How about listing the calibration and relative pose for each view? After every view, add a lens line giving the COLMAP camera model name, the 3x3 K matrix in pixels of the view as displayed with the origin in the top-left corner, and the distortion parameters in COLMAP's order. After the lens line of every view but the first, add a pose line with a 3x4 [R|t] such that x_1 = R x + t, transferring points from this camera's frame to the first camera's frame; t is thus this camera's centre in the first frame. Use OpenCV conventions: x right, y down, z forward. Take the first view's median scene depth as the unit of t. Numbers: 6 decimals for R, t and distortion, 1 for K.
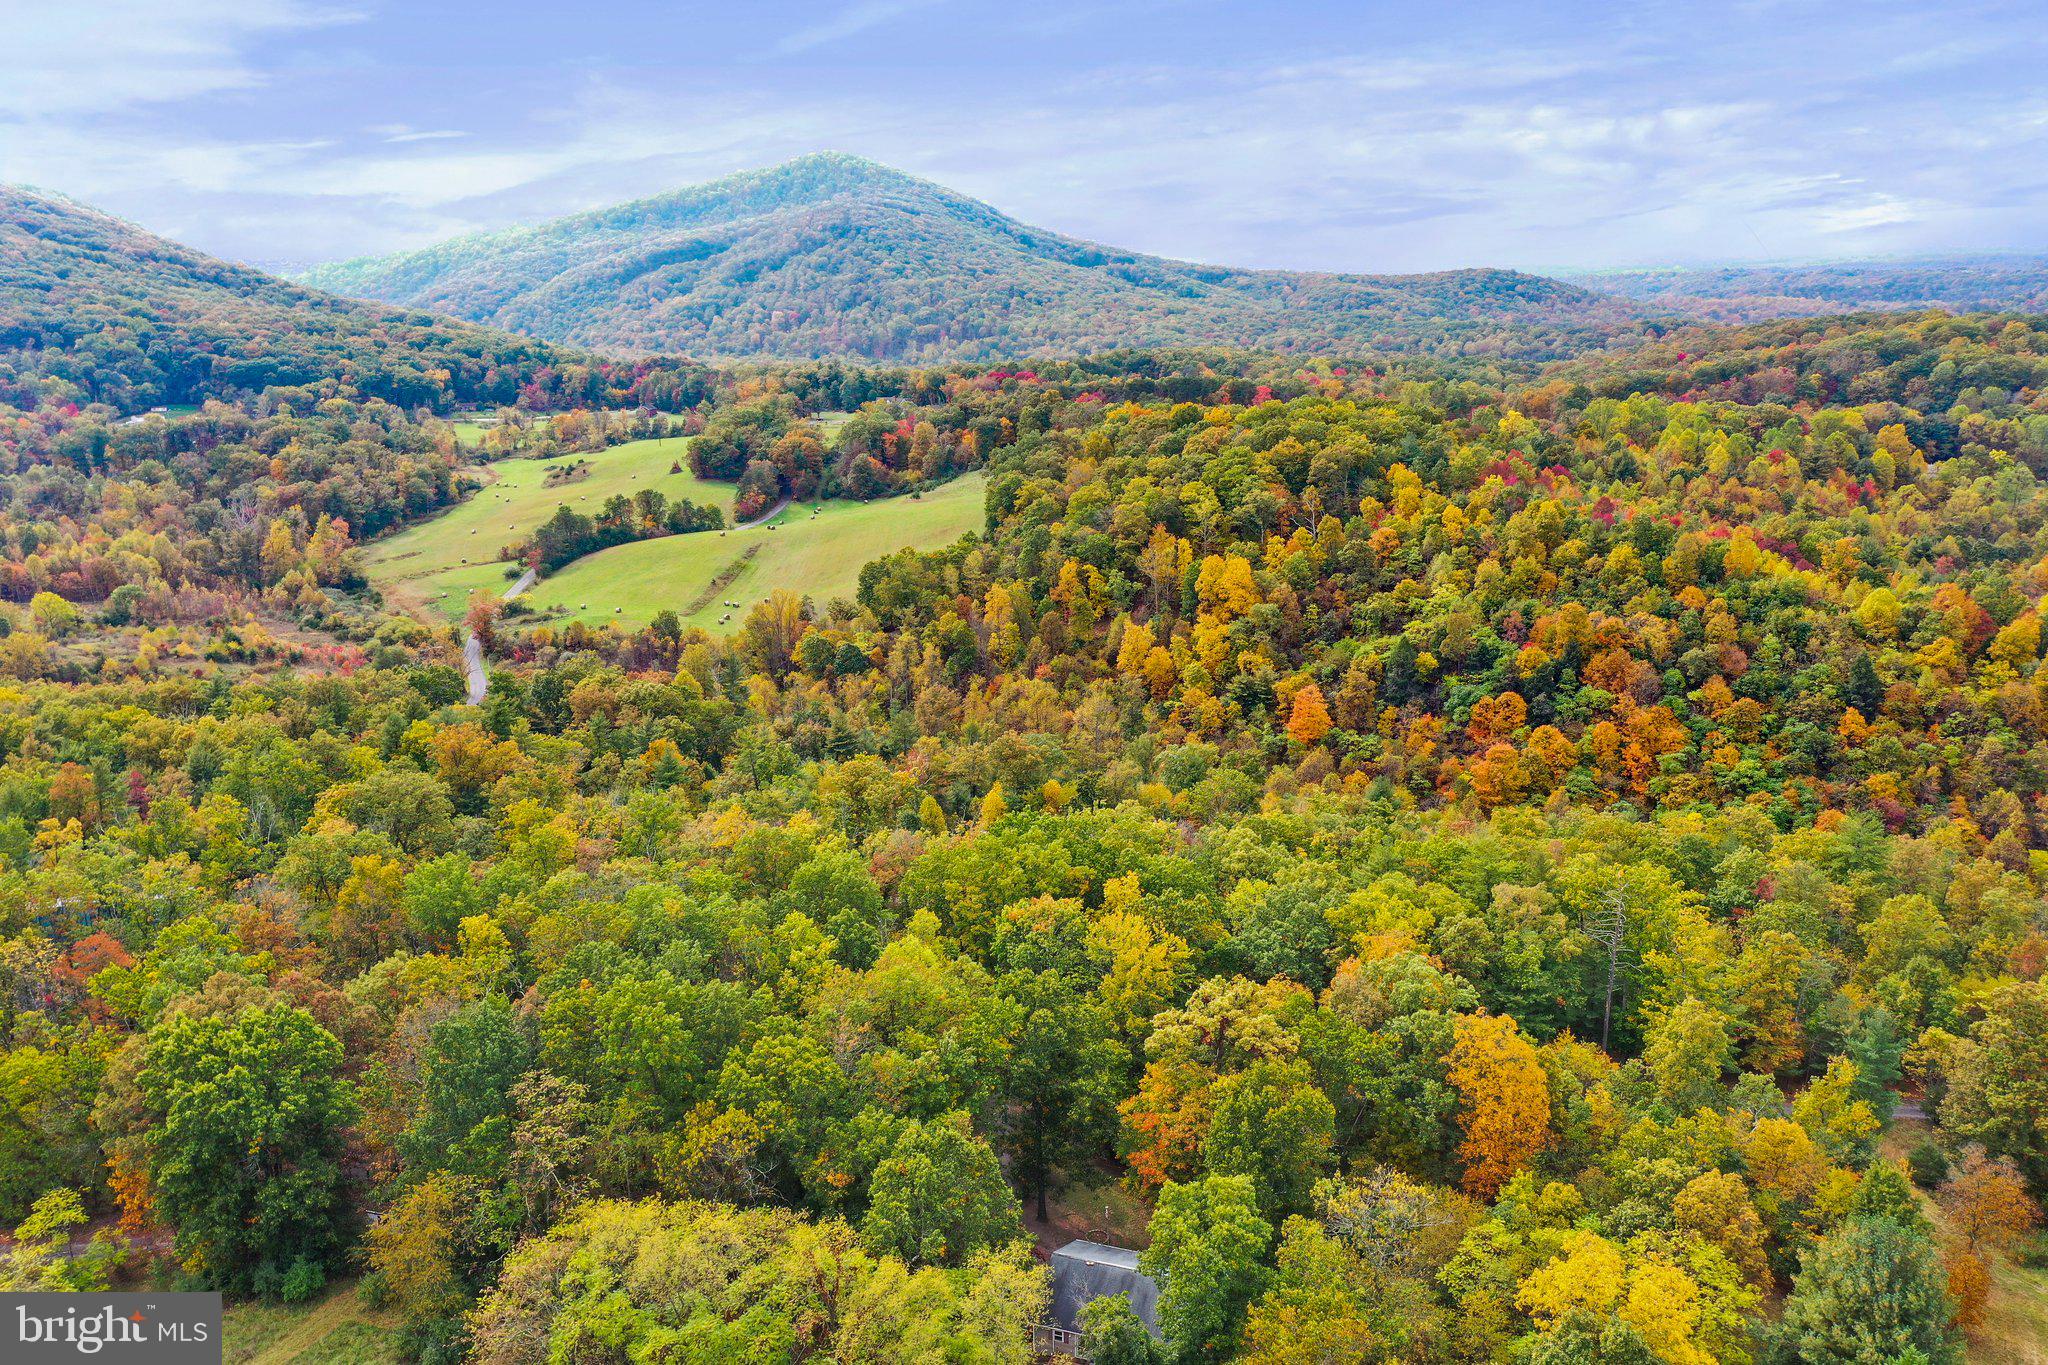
lens RADIAL K [[1612.9, 0, 1030.4], [0, 1612.9, 688.8], [0, 0, 1]] dist [-0.000327, 0.006481]
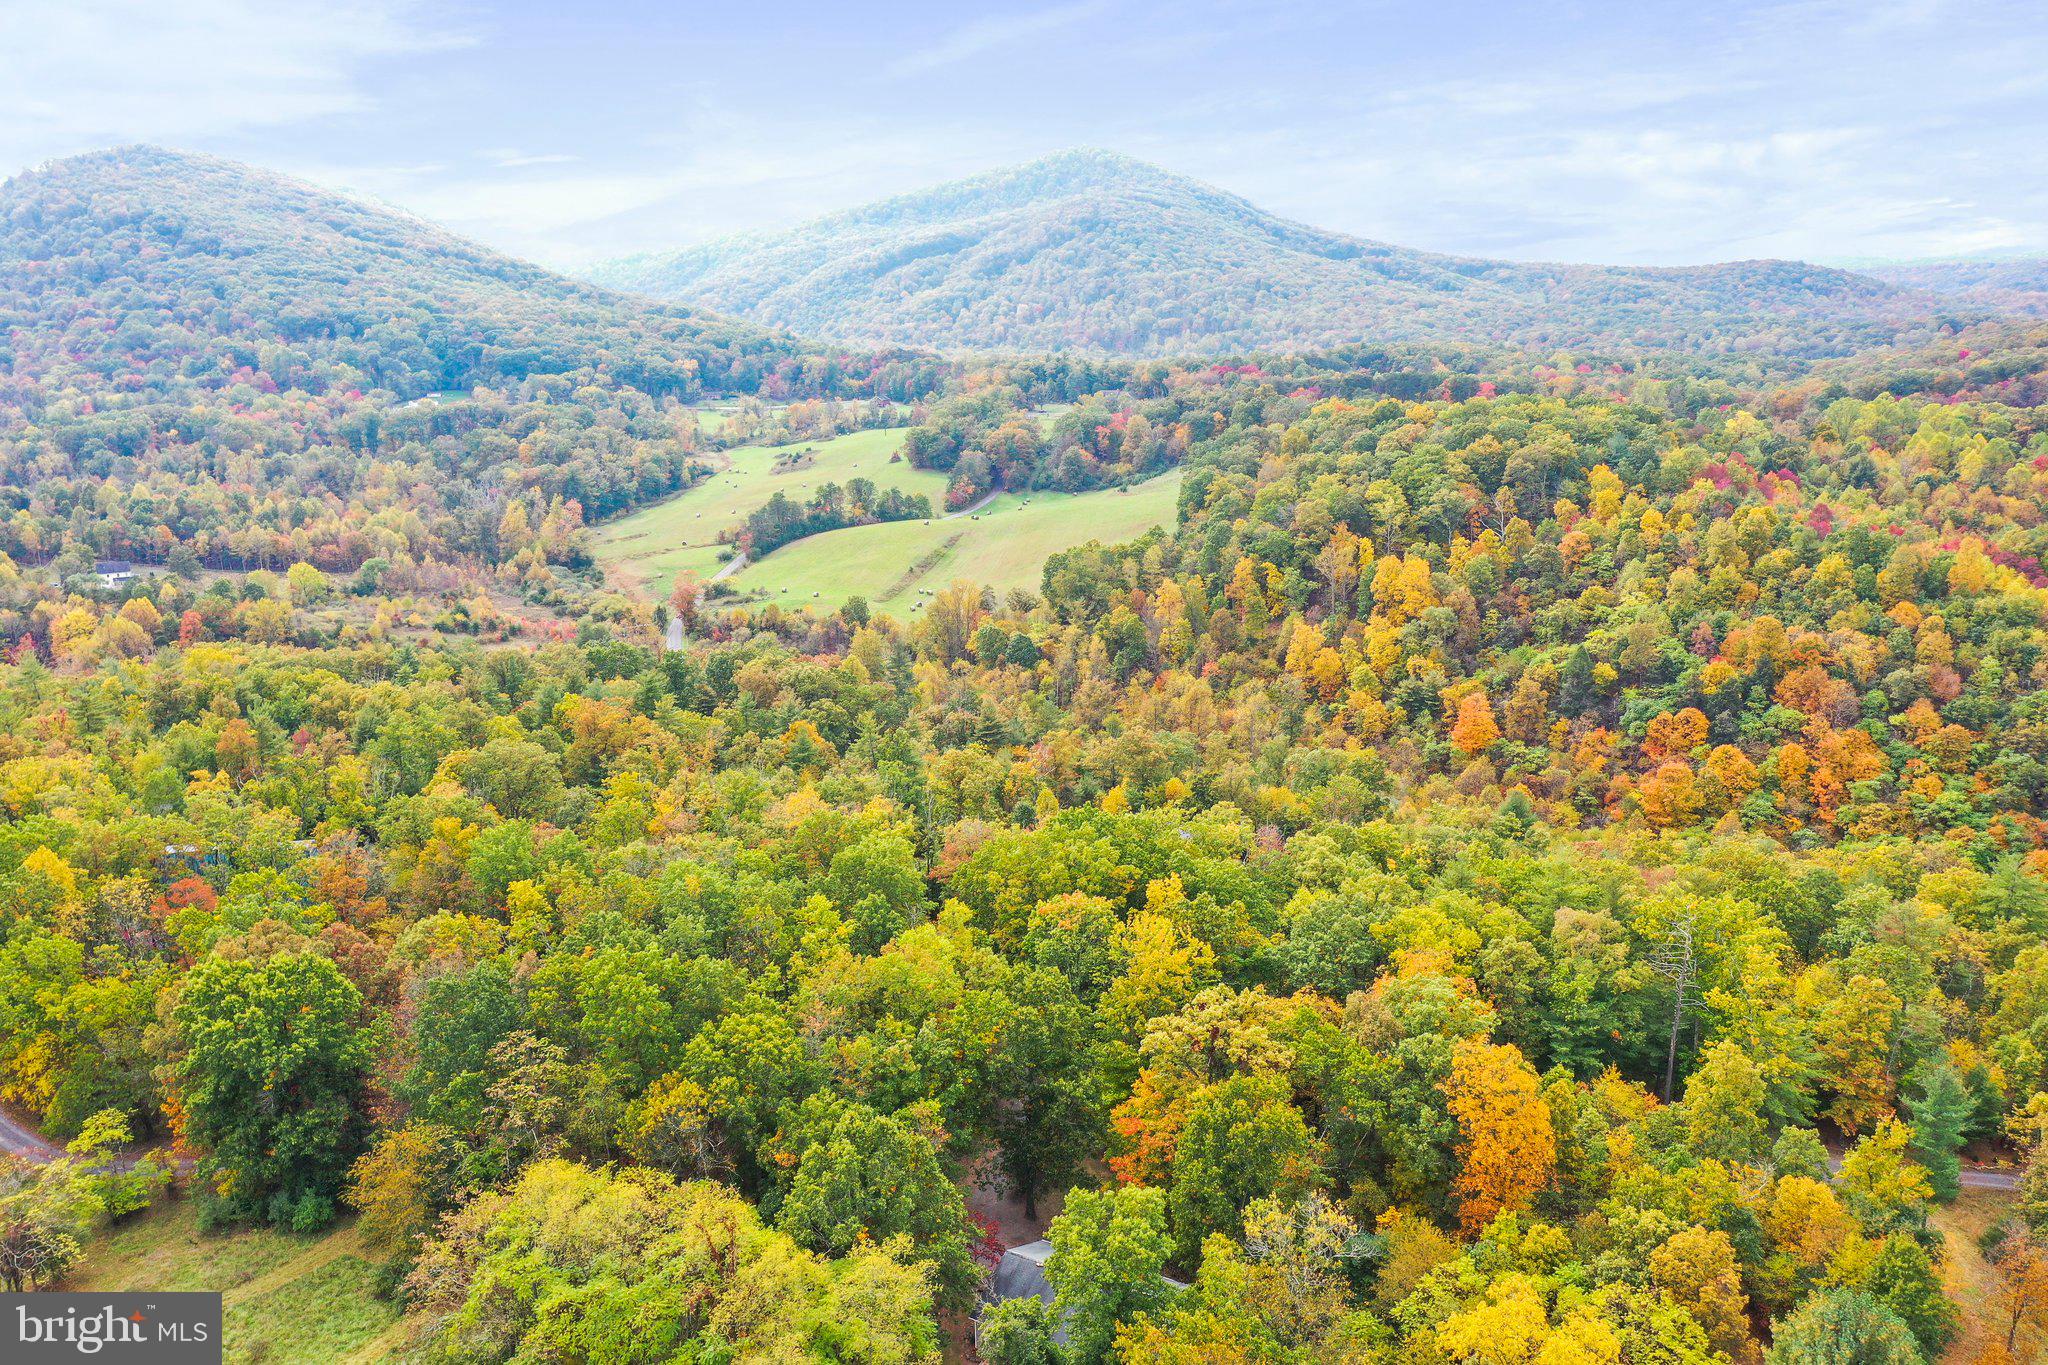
lens RADIAL K [[1612.9, 0, 1030.4], [0, 1612.9, 688.8], [0, 0, 1]] dist [-0.000327, 0.006481]
pose [[0.987664, 0.037857, -0.151941, 0.038897], [-0.037264, 0.999283, 0.006750, -0.000826], [0.152088, -0.001005, 0.988367, 0.004726]]
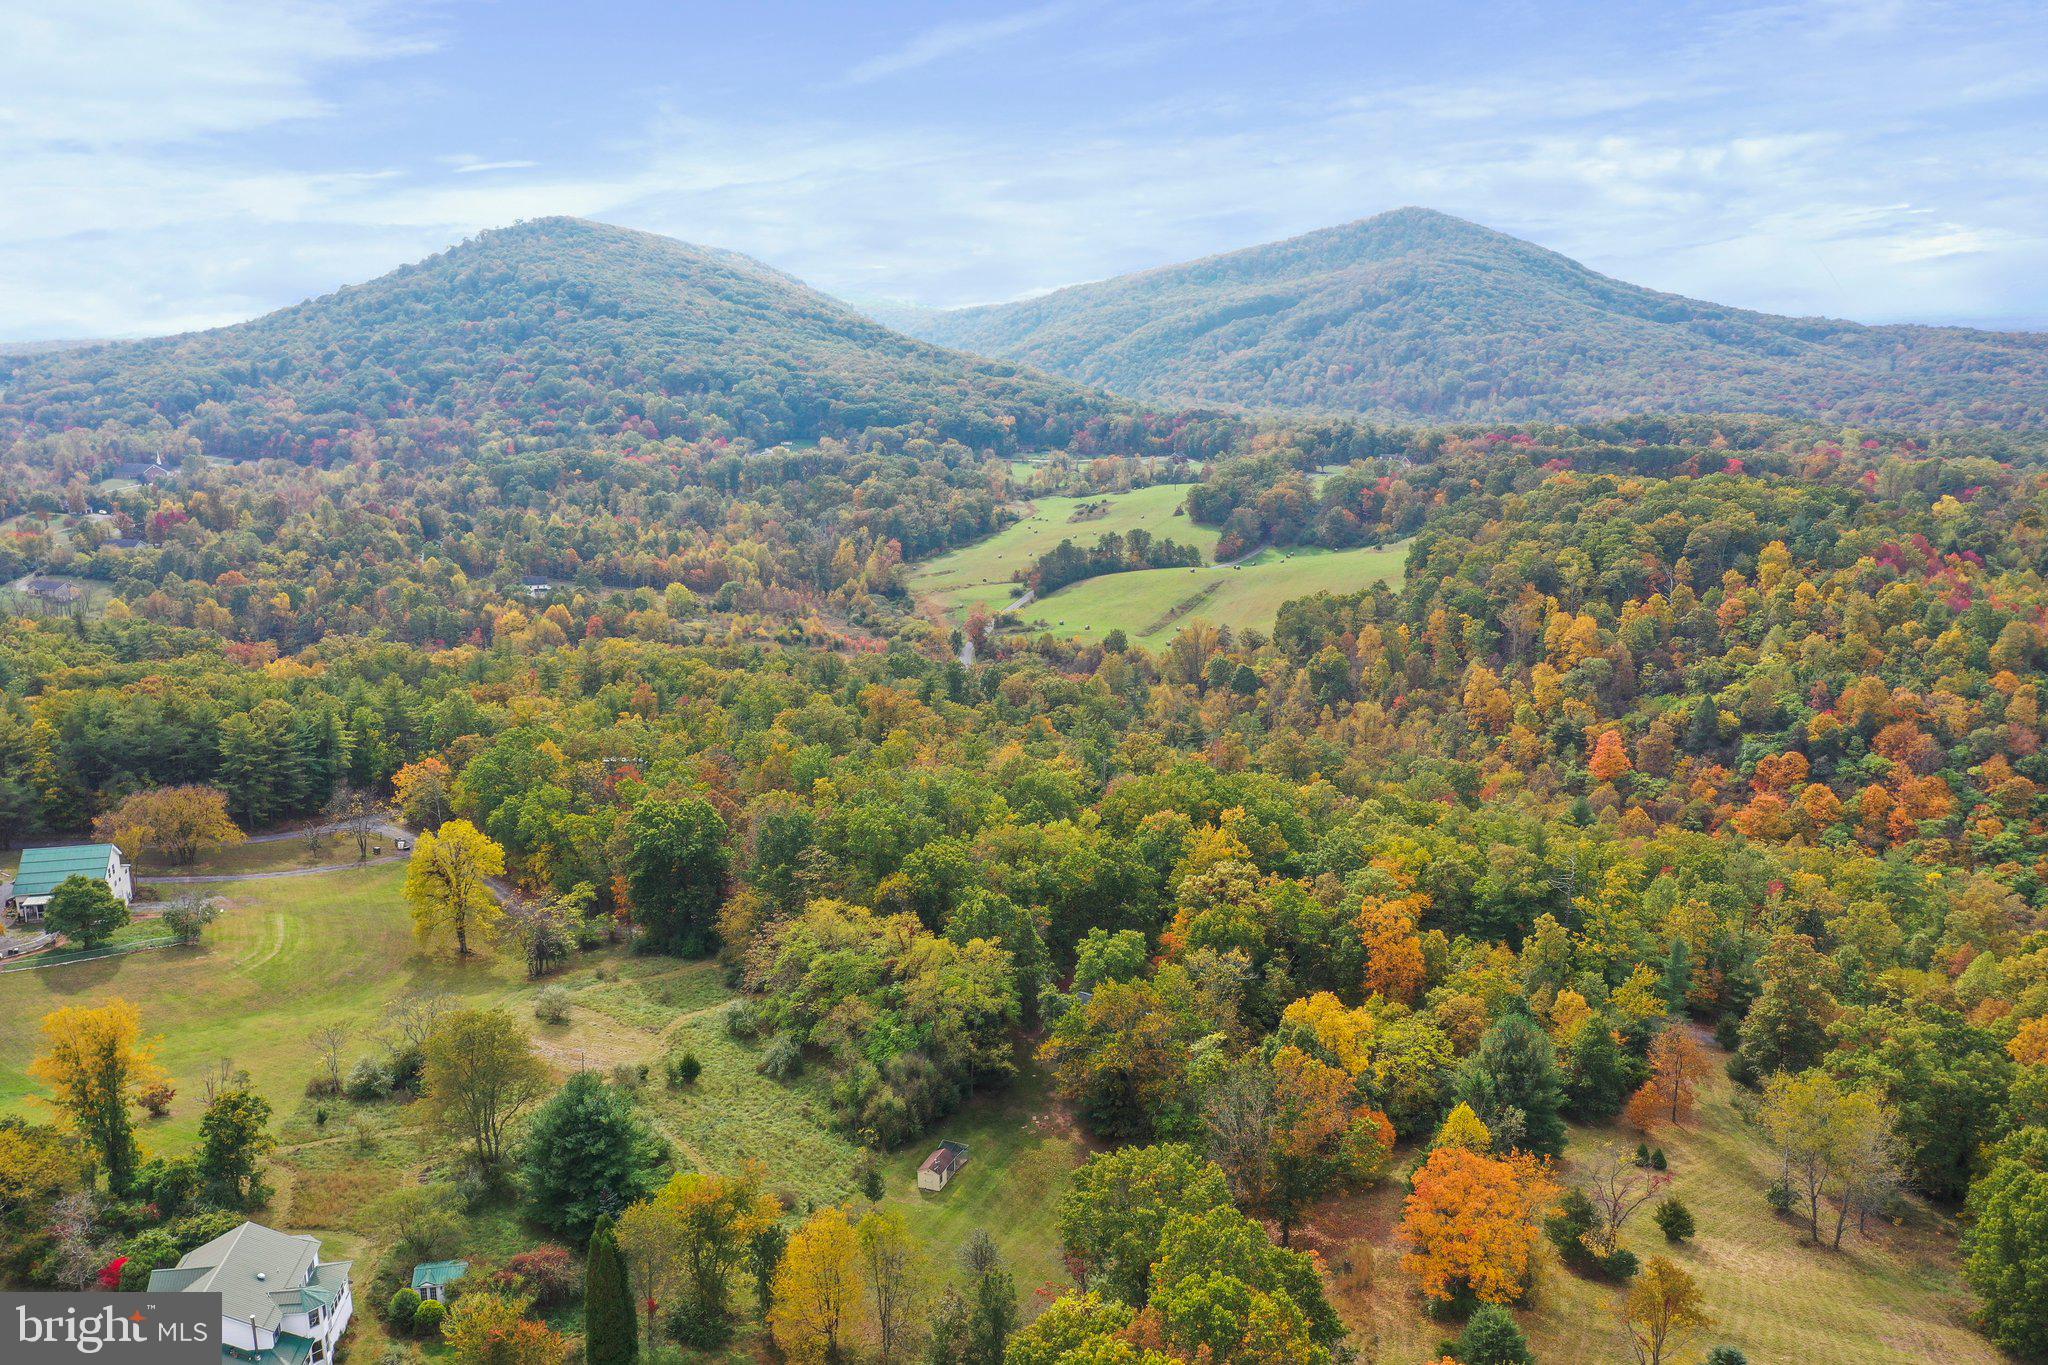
lens RADIAL K [[1612.9, 0, 1030.4], [0, 1612.9, 688.8], [0, 0, 1]] dist [-0.000327, 0.006481]
pose [[0.936345, 0.084823, -0.340679, 0.120621], [-0.093873, 0.995533, -0.010136, 0.013004], [0.338298, 0.041471, 0.940125, -0.144326]]
